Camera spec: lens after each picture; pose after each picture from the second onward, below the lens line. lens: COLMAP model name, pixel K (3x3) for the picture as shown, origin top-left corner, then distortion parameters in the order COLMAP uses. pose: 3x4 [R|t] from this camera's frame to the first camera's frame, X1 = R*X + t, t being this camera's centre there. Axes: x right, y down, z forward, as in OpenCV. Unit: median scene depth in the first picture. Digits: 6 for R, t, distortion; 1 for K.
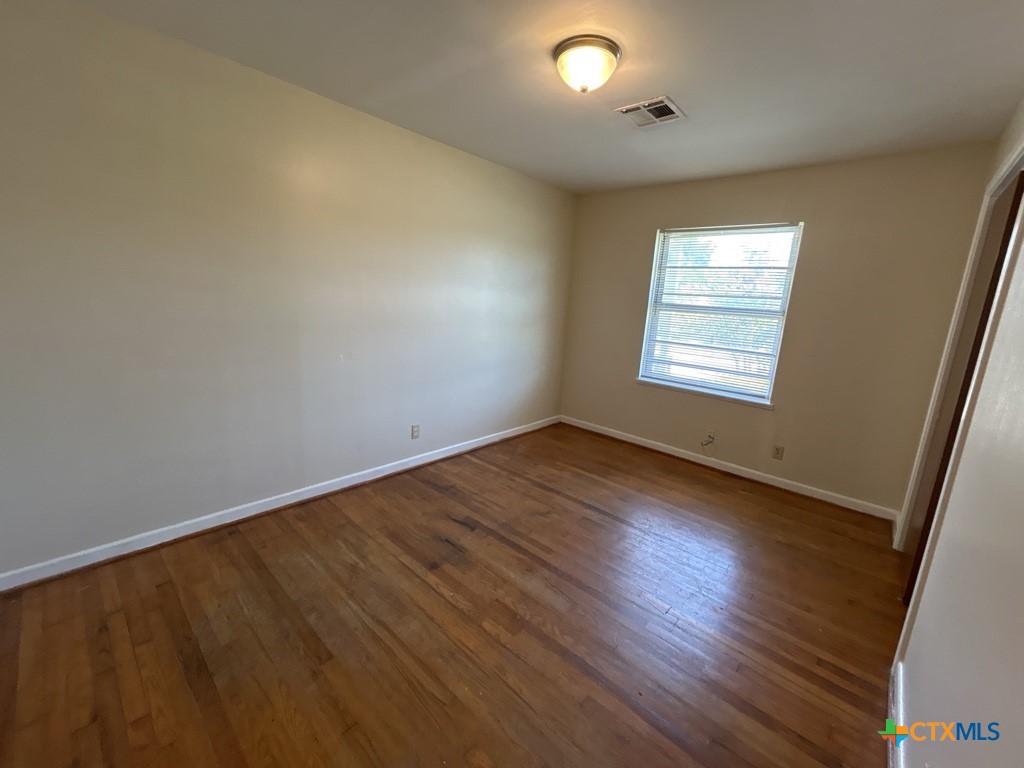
lens RADIAL K [[416.0, 0, 509.9], [0, 416.0, 383.9], [0, 0, 1]] dist [-0.006295, 0.005747]
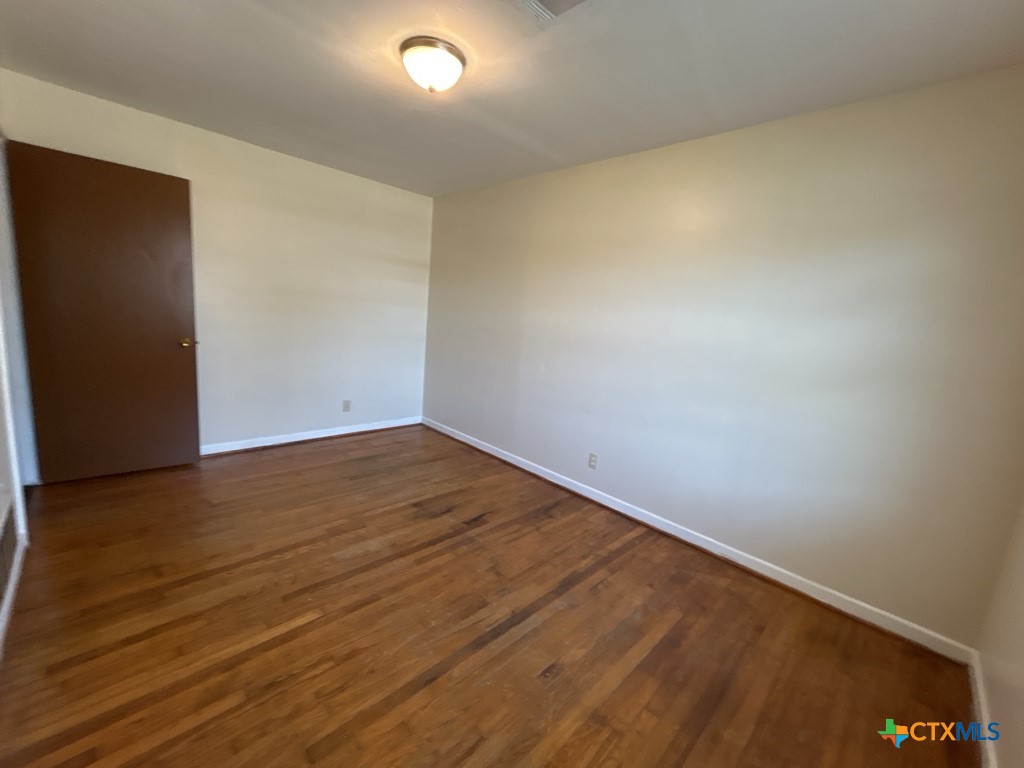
lens RADIAL K [[416.0, 0, 511.5], [0, 416.0, 382.8], [0, 0, 1]] dist [-0.006295, 0.005747]
pose [[-0.045976, 0.104958, -0.993413, 0.811880], [-0.289873, 0.950273, 0.113816, -0.125184], [0.955960, 0.293197, -0.013265, 0.907250]]
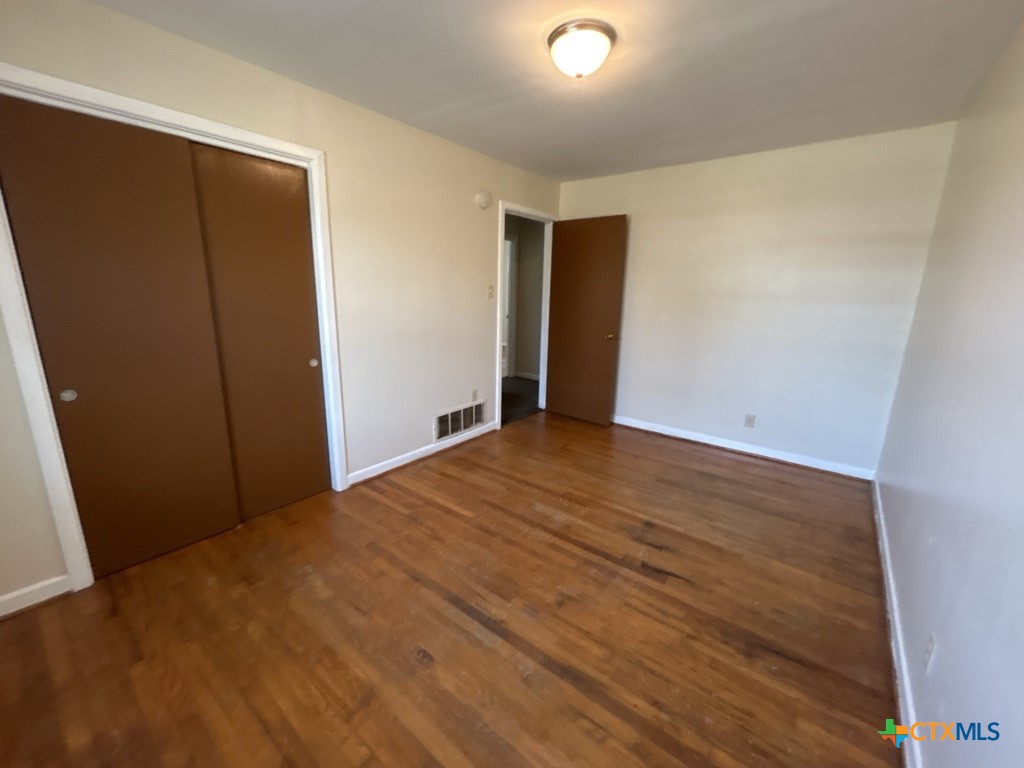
lens RADIAL K [[416.0, 0, 511.0], [0, 416.0, 382.1], [0, 0, 1]] dist [-0.006295, 0.005747]
pose [[-0.994423, -0.062354, -0.085056, 0.245770], [-0.091994, 0.907232, 0.410449, -0.275896], [0.051573, 0.415984, -0.907908, 1.422560]]
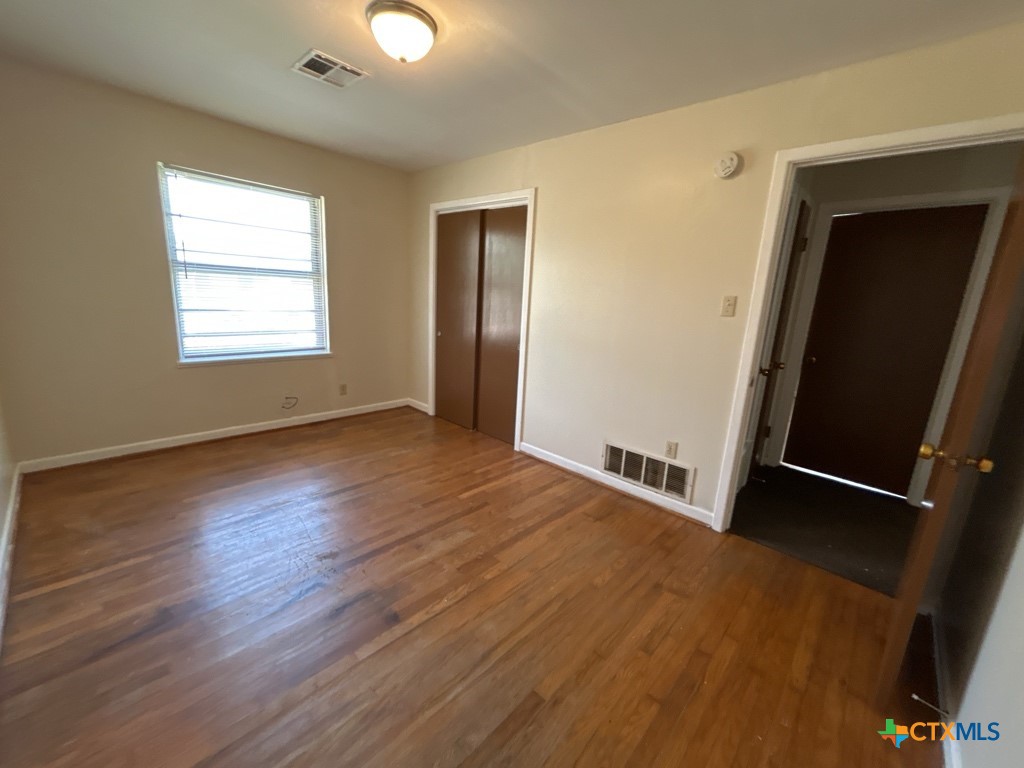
lens RADIAL K [[416.0, 0, 512.9], [0, 416.0, 383.4], [0, 0, 1]] dist [-0.006295, 0.005747]
pose [[0.014611, -0.275626, 0.961154, -0.625795], [0.147699, 0.951306, 0.270557, -0.132025], [-0.988924, 0.138009, 0.054609, 0.507272]]
